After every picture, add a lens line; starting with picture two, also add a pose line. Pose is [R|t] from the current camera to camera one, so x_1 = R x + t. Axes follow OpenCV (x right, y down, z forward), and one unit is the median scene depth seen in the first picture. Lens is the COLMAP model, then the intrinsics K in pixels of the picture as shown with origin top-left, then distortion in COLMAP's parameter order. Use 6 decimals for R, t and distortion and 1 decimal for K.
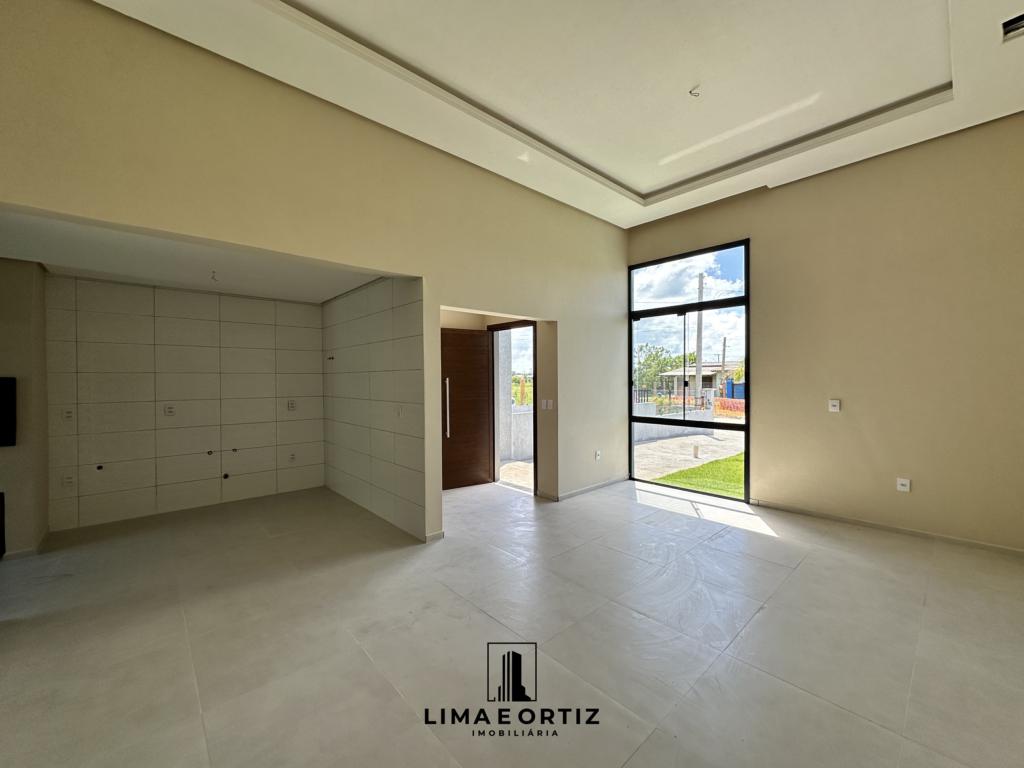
lens RADIAL K [[410.3, 0, 510.3], [0, 410.3, 386.7], [0, 0, 1]] dist [-0.009381, 0.001624]
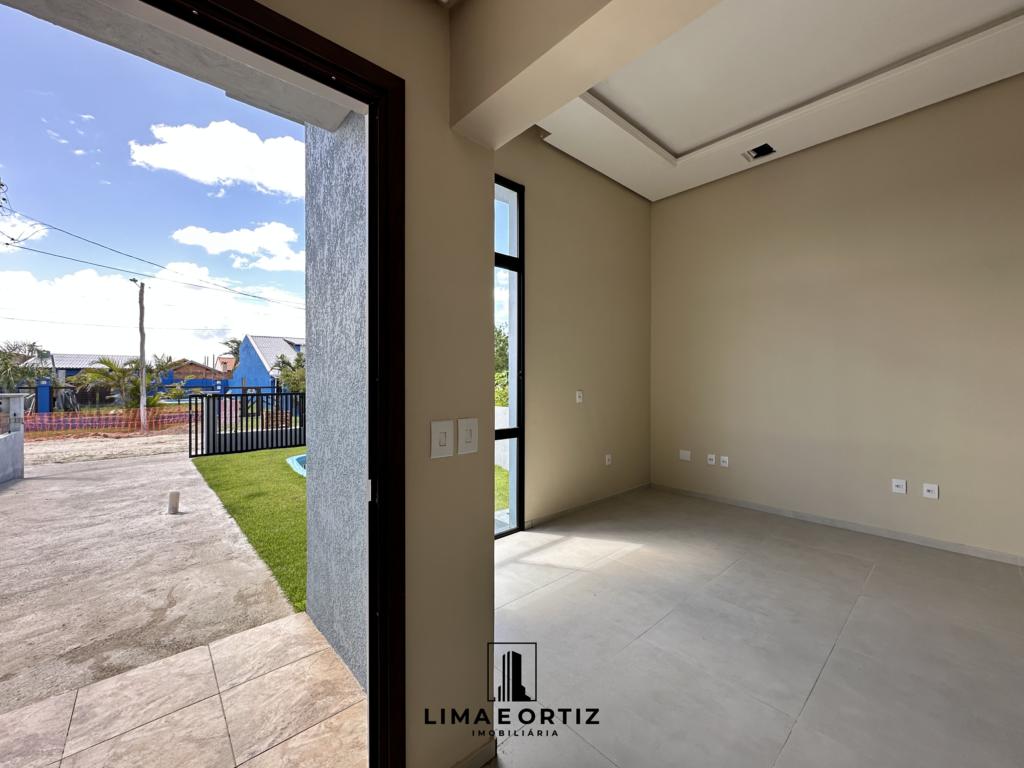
lens RADIAL K [[410.3, 0, 507.7], [0, 410.3, 385.2], [0, 0, 1]] dist [-0.009381, 0.001624]
pose [[0.019454, -0.008060, 0.999778, -0.218404], [0.020874, 0.999753, 0.007654, 0.006980], [-0.999593, 0.020720, 0.019618, 1.152499]]
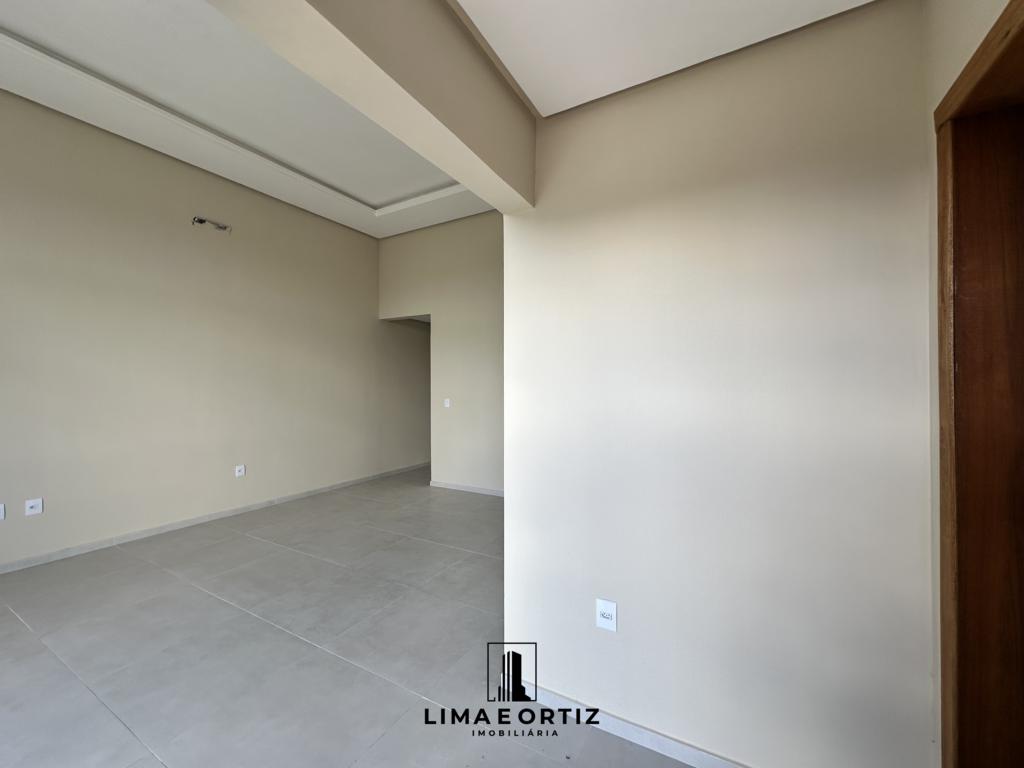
lens RADIAL K [[410.3, 0, 514.1], [0, 410.3, 384.8], [0, 0, 1]] dist [-0.009381, 0.001624]
pose [[-0.951778, 0.004112, -0.306759, -0.027645], [-0.001606, 0.999830, 0.018386, -0.004565], [0.306782, 0.017992, -0.951610, 1.333191]]
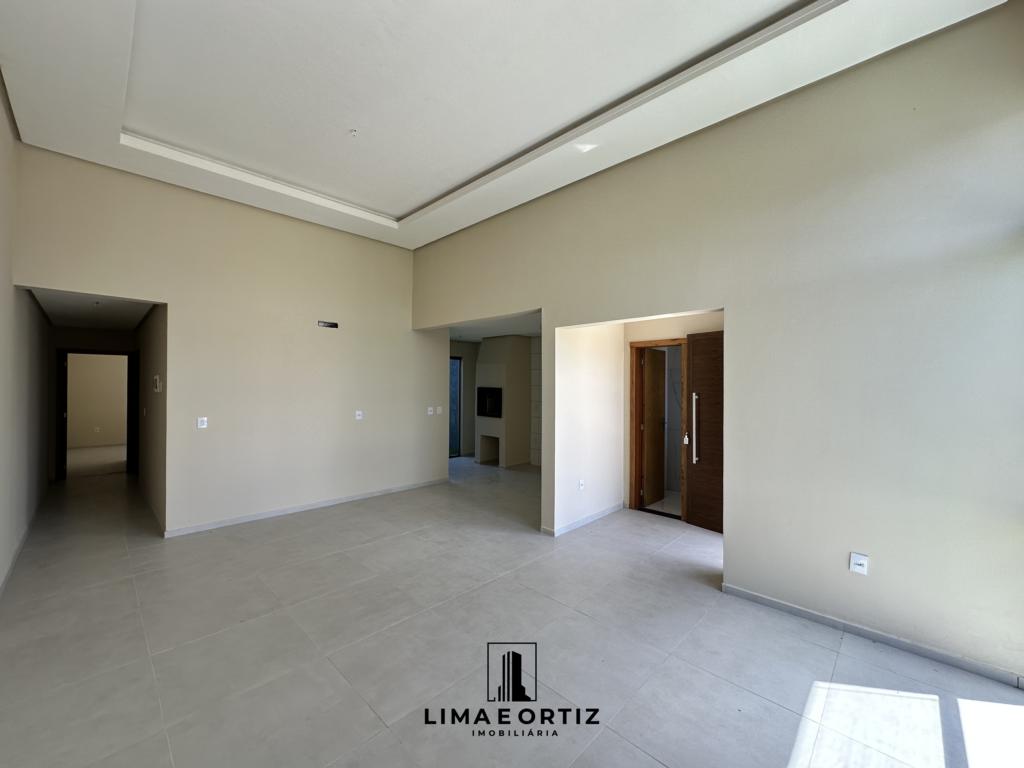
lens RADIAL K [[410.3, 0, 513.8], [0, 410.3, 388.4], [0, 0, 1]] dist [-0.009381, 0.001624]
pose [[0.054400, 0.010368, -0.998465, 0.844505], [-0.024133, 0.999668, 0.009066, -0.036699], [0.998228, 0.023603, 0.054632, 0.744903]]
